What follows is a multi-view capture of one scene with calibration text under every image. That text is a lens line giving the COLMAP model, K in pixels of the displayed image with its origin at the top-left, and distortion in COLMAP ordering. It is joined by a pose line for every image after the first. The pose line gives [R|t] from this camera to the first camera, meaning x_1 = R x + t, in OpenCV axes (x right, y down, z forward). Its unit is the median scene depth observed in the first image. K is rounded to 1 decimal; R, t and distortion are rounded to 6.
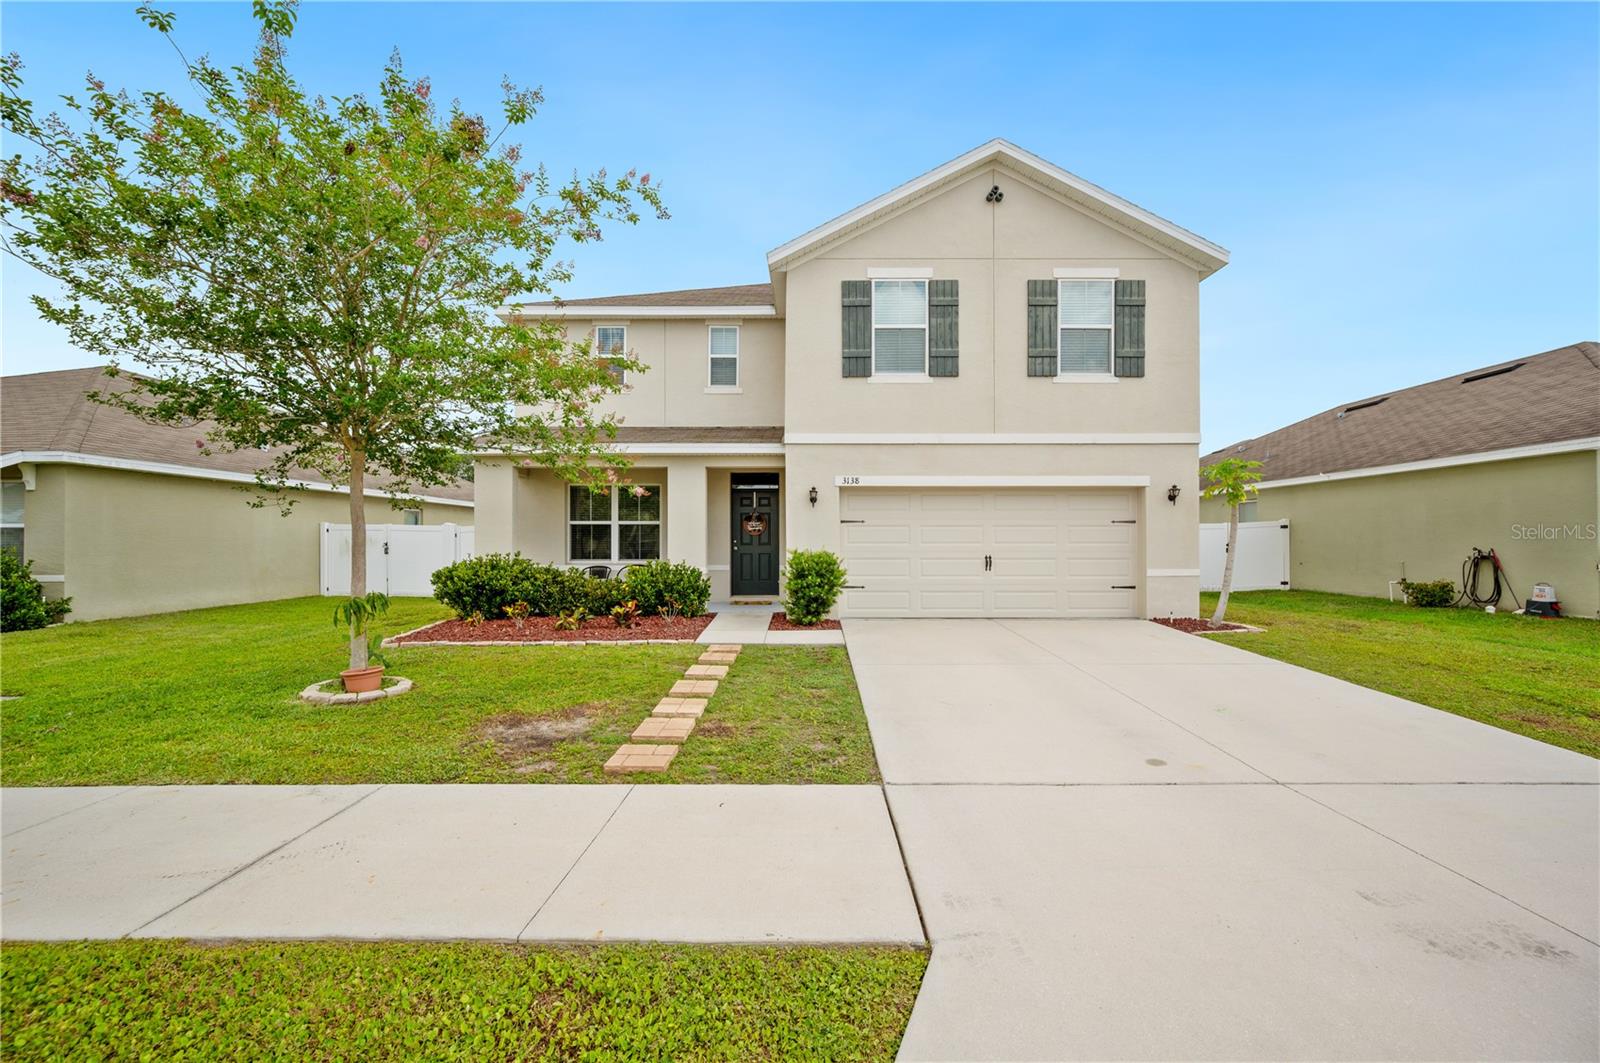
lens RADIAL K [[639.4, 0, 801.7], [0, 639.4, 543.3], [0, 0, 1]] dist [-0.001061, 0.000799]
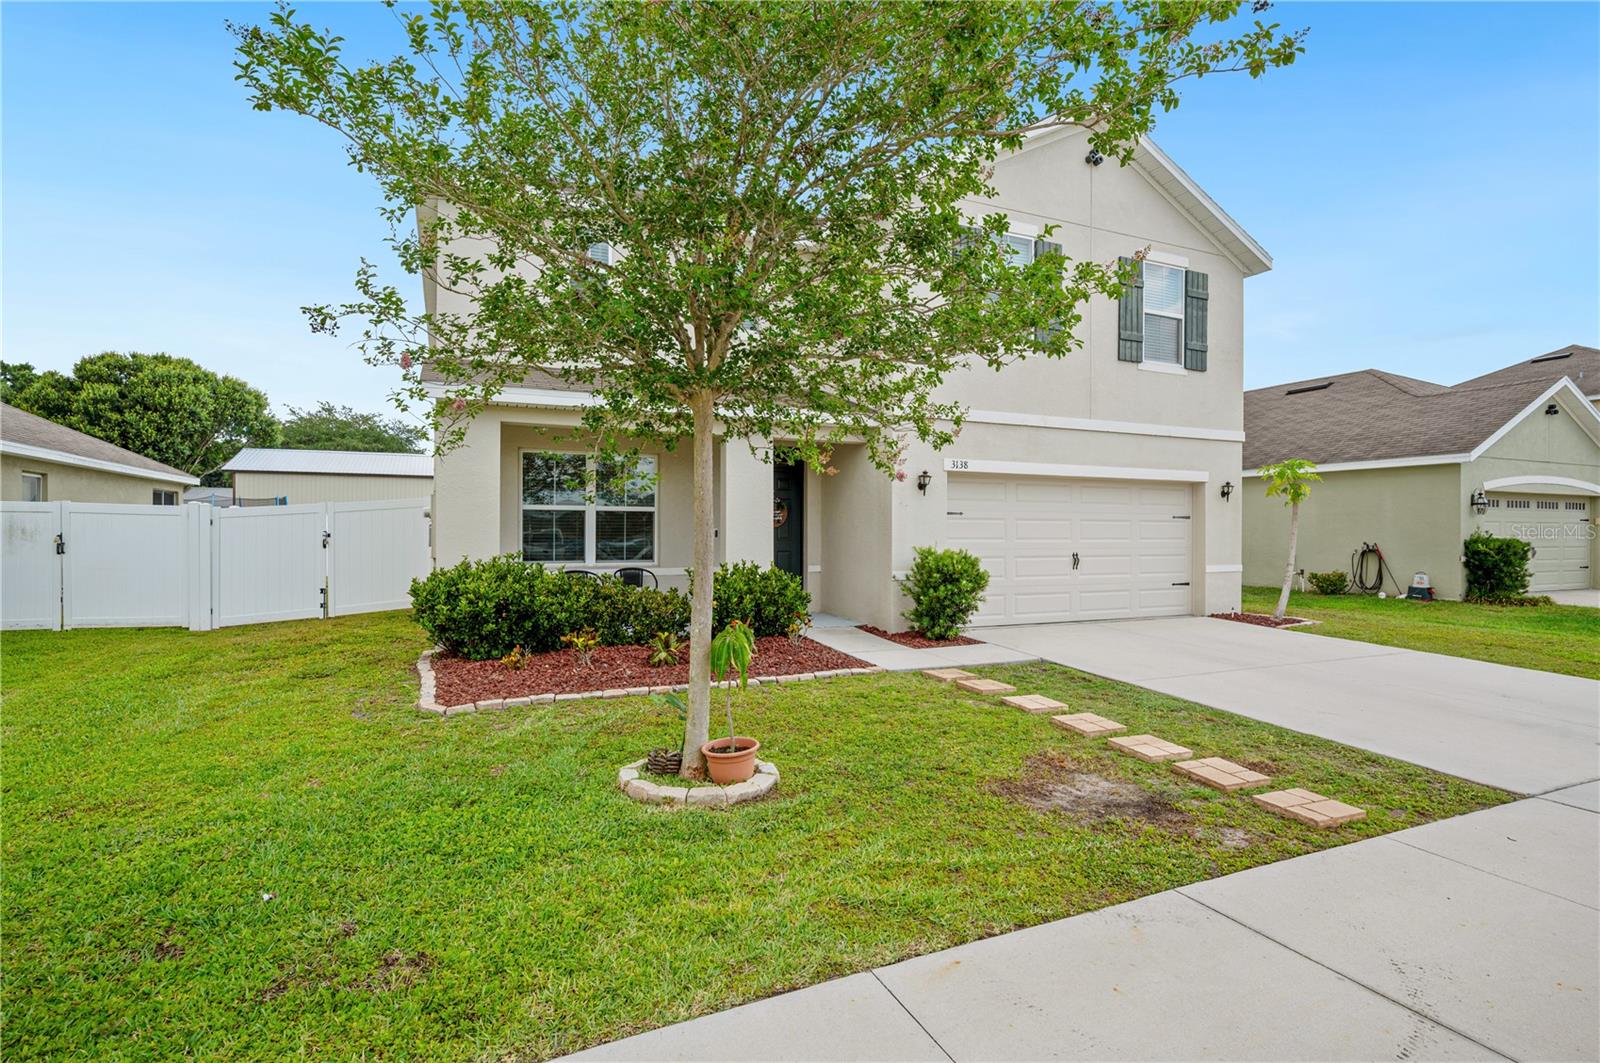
lens RADIAL K [[790.6, 0, 802.9], [0, 790.6, 542.5], [0, 0, 1]] dist [0.002284, -0.000711]
pose [[0.907243, -0.001801, 0.420603, -0.544664], [-0.004495, 0.999892, 0.013977, -0.009601], [-0.420583, -0.014572, 0.907137, 0.145038]]
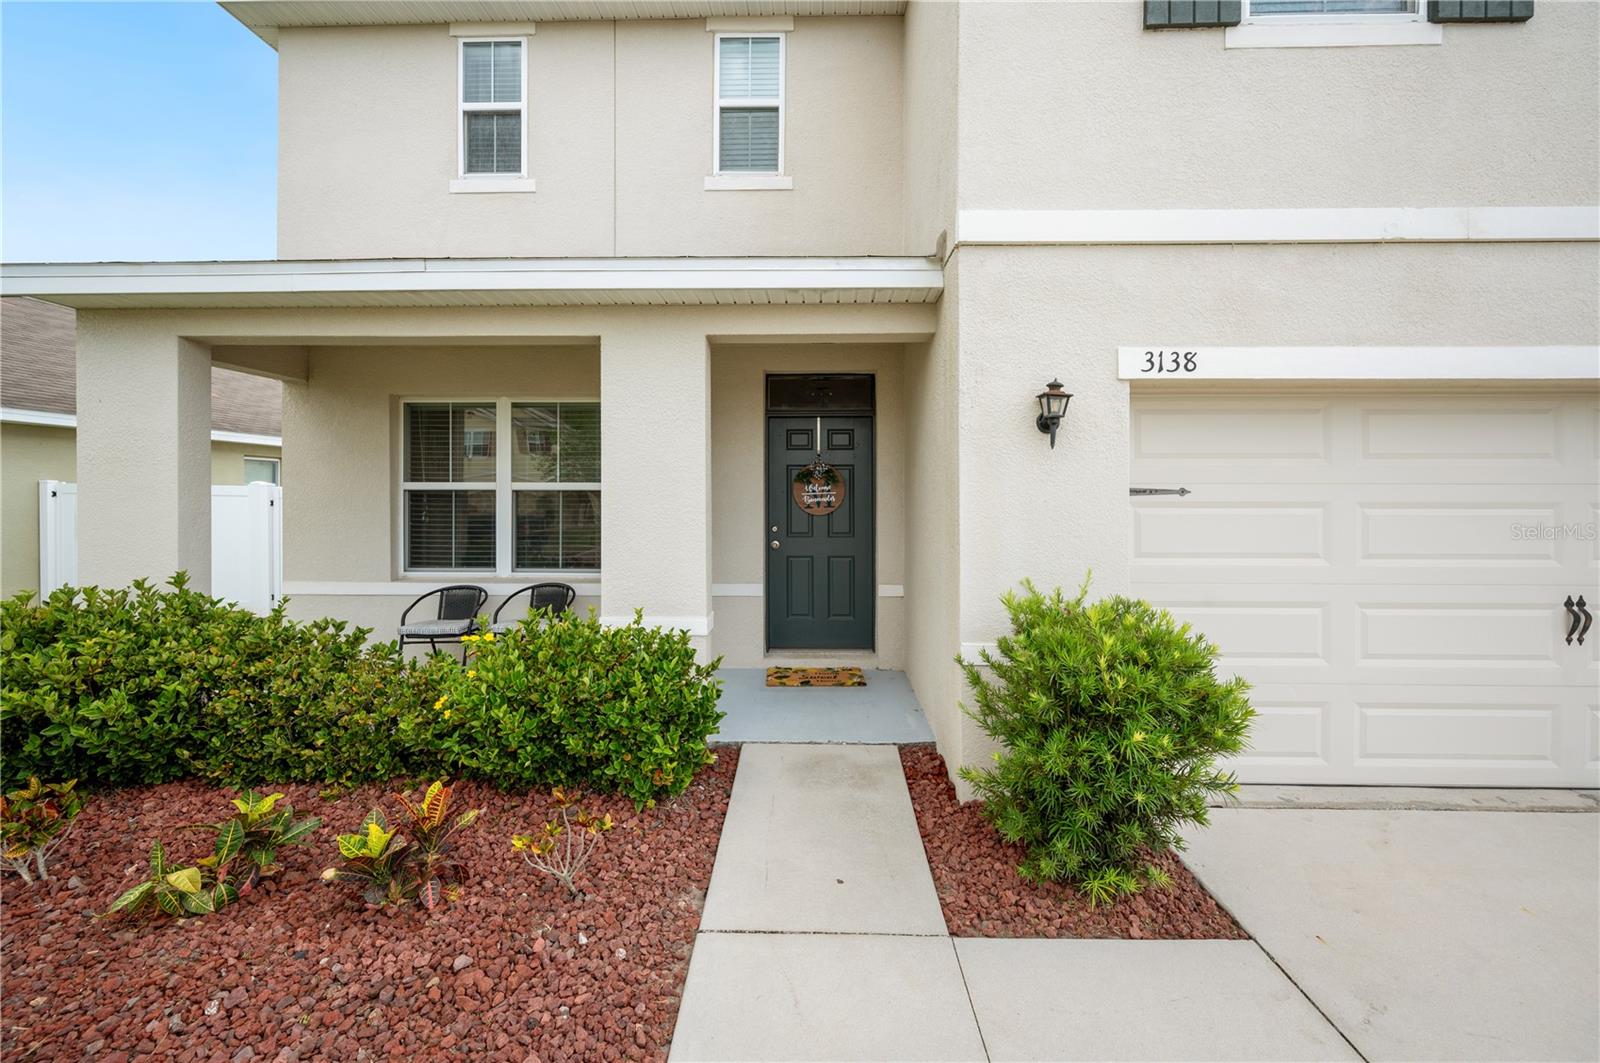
lens RADIAL K [[639.4, 0, 796.4], [0, 639.4, 502.3], [0, 0, 1]] dist [-0.001061, 0.000799]
pose [[0.999857, 0.002168, -0.016787, -0.099968], [-0.001937, 0.999903, 0.013786, -0.033412], [0.016815, -0.013751, 0.999764, 0.682316]]
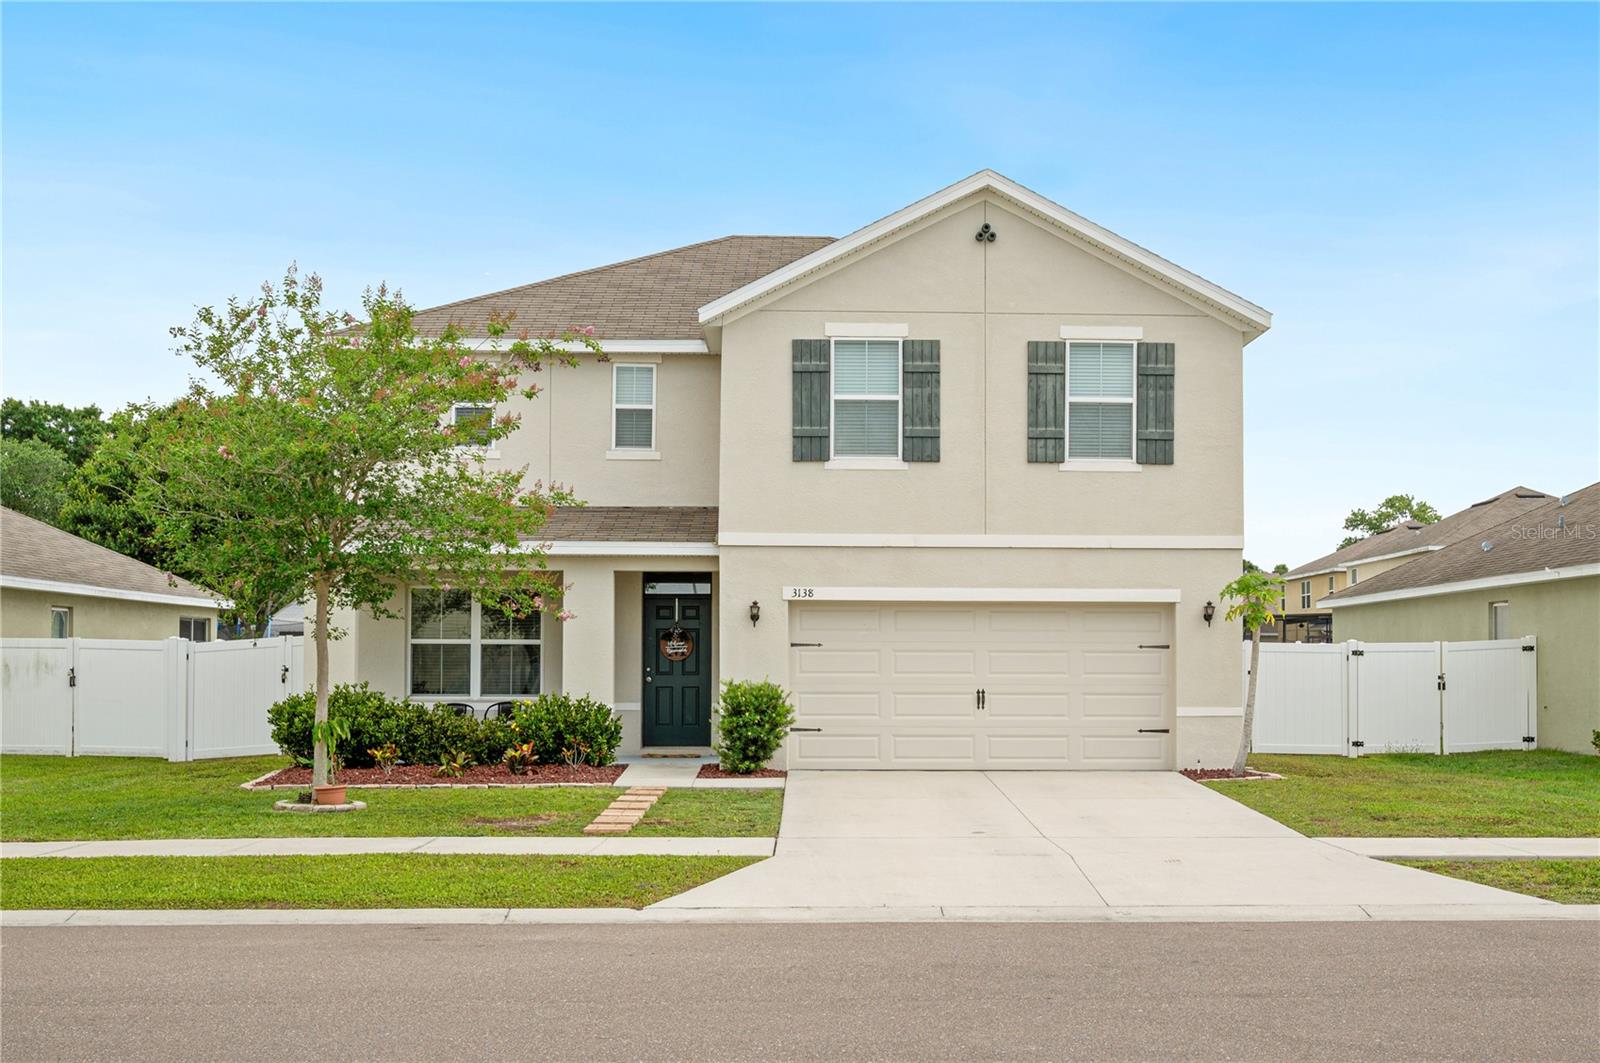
lens RADIAL K [[1906.5, 0, 837.6], [0, 1906.5, 602.4], [0, 0, 1]] dist [0.007318, 0.000000]
pose [[0.999623, 0.005312, 0.026935, 0.056518], [-0.004390, 0.999405, -0.034201, -0.006833], [-0.027101, 0.034070, 0.999052, -1.335574]]
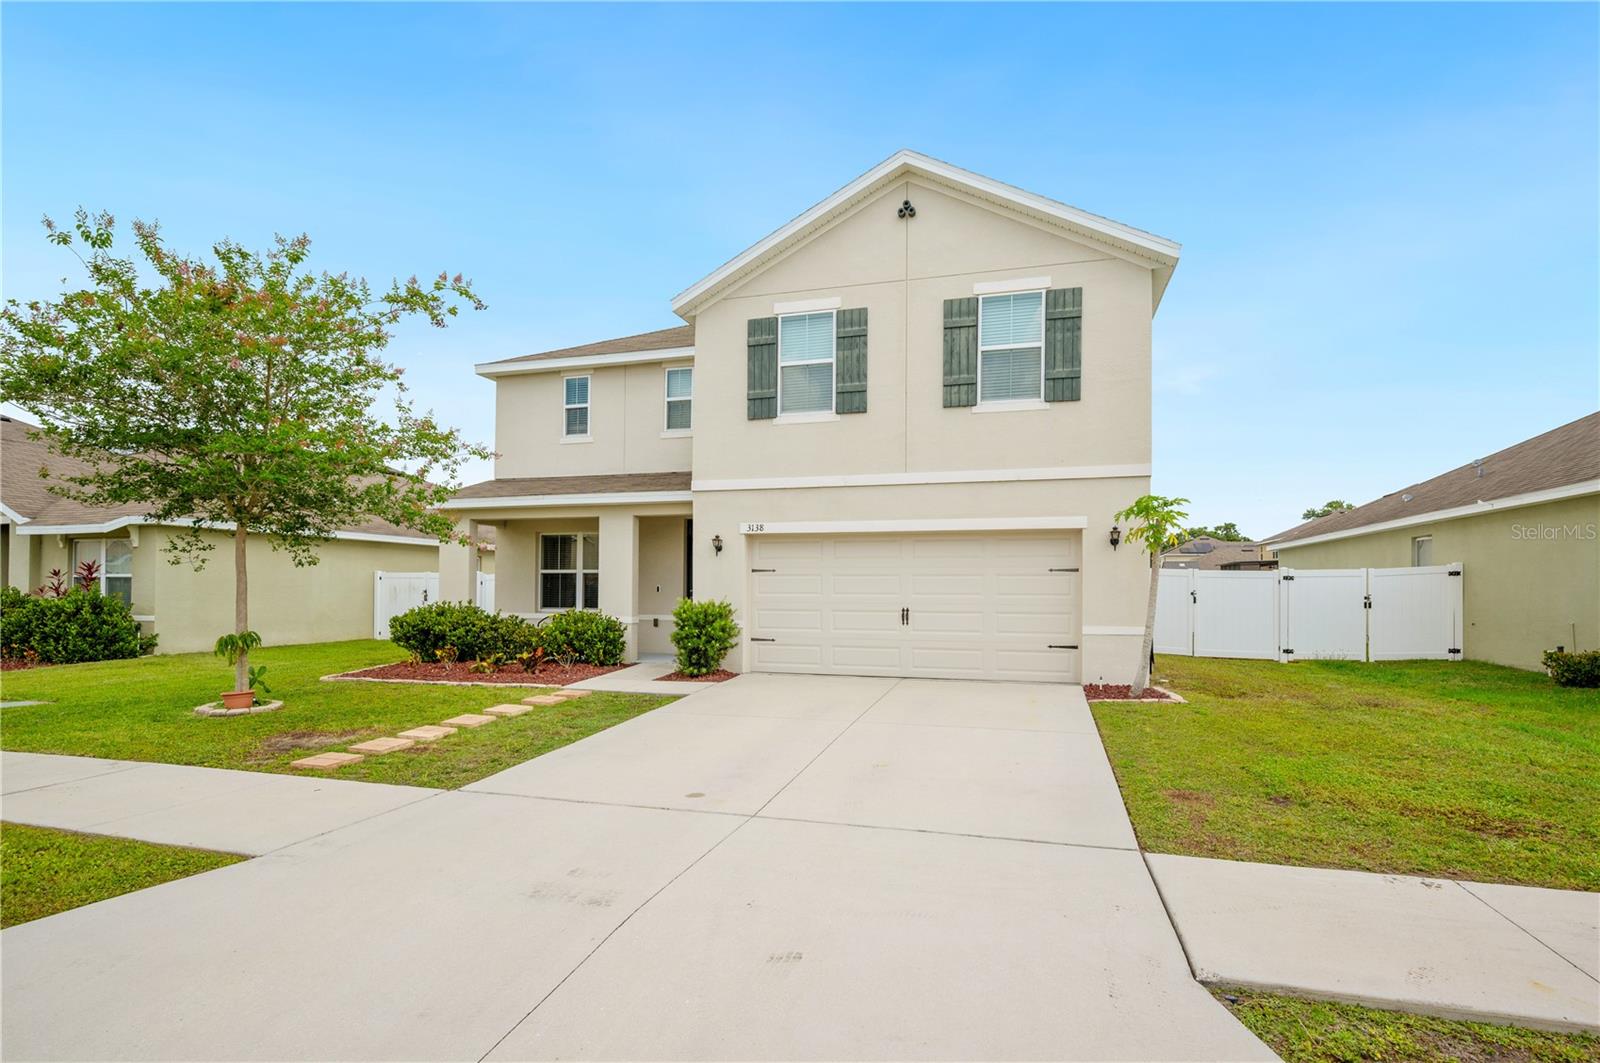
lens RADIAL K [[790.6, 0, 799.3], [0, 790.6, 582.5], [0, 0, 1]] dist [0.002284, -0.000711]
pose [[0.960190, 0.002079, -0.279339, 0.467879], [-0.004946, 0.999942, -0.009561, -0.005445], [0.279303, 0.010562, 0.960145, -0.112823]]
